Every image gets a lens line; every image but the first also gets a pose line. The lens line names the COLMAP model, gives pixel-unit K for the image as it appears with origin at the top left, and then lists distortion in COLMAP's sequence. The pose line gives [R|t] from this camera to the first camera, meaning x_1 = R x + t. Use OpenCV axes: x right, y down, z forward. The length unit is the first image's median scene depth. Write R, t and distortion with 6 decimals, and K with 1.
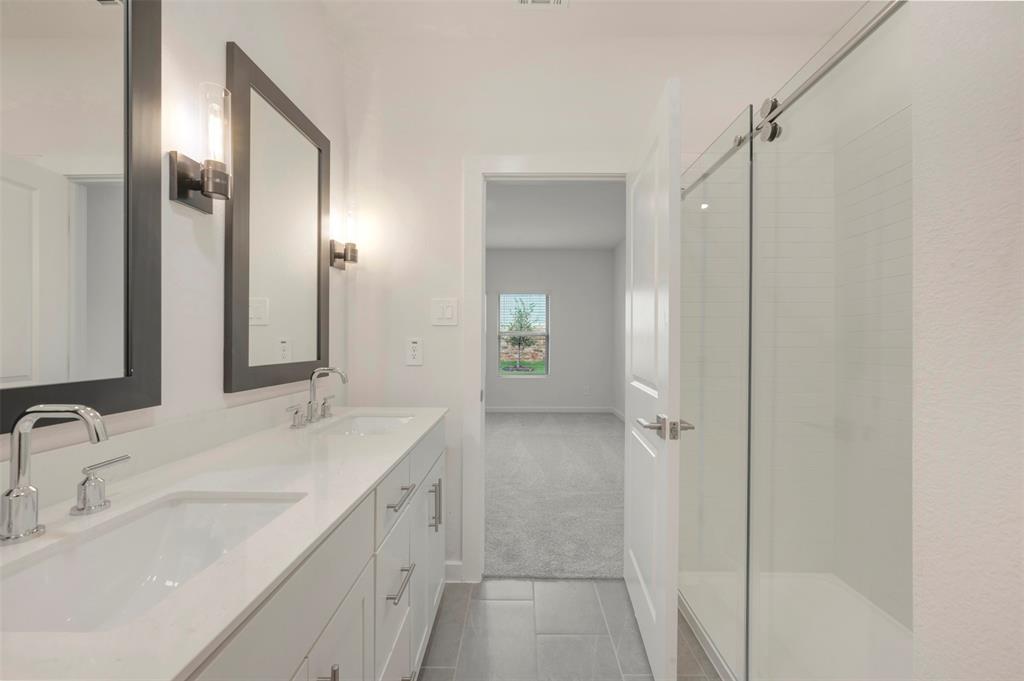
lens RADIAL K [[409.0, 0, 510.2], [0, 409.0, 343.1], [0, 0, 1]] dist [-0.015697, 0.000019]
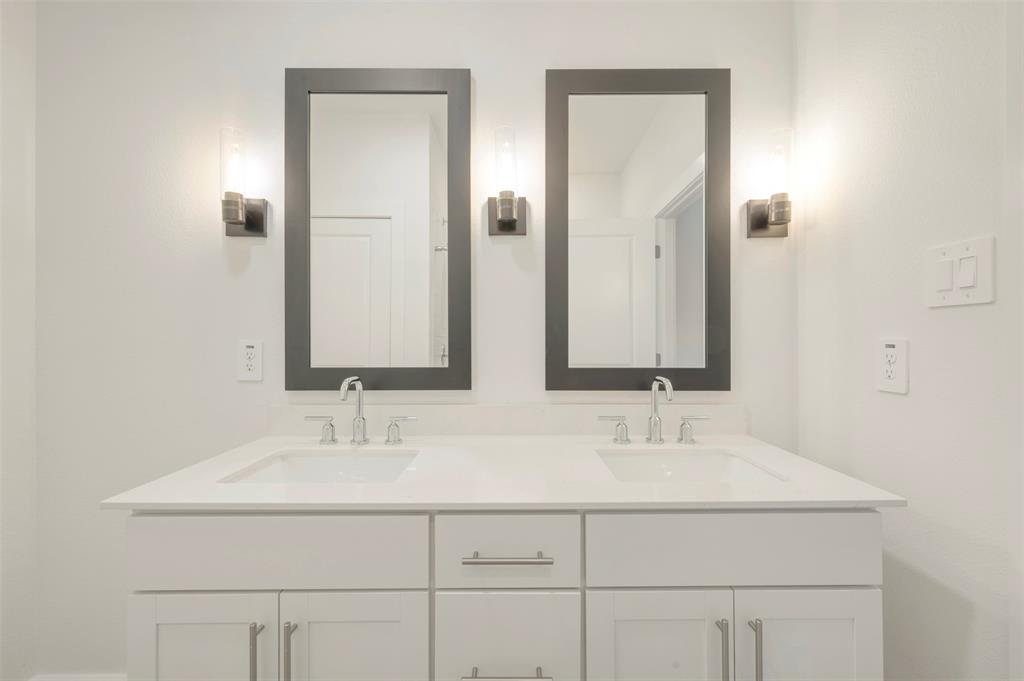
lens RADIAL K [[409.0, 0, 512.2], [0, 409.0, 339.2], [0, 0, 1]] dist [-0.015697, 0.000019]
pose [[0.013630, -0.008065, -0.999875, 0.332564], [-0.002807, 0.999963, -0.008104, -0.005444], [0.999903, 0.002917, 0.013607, 0.721449]]
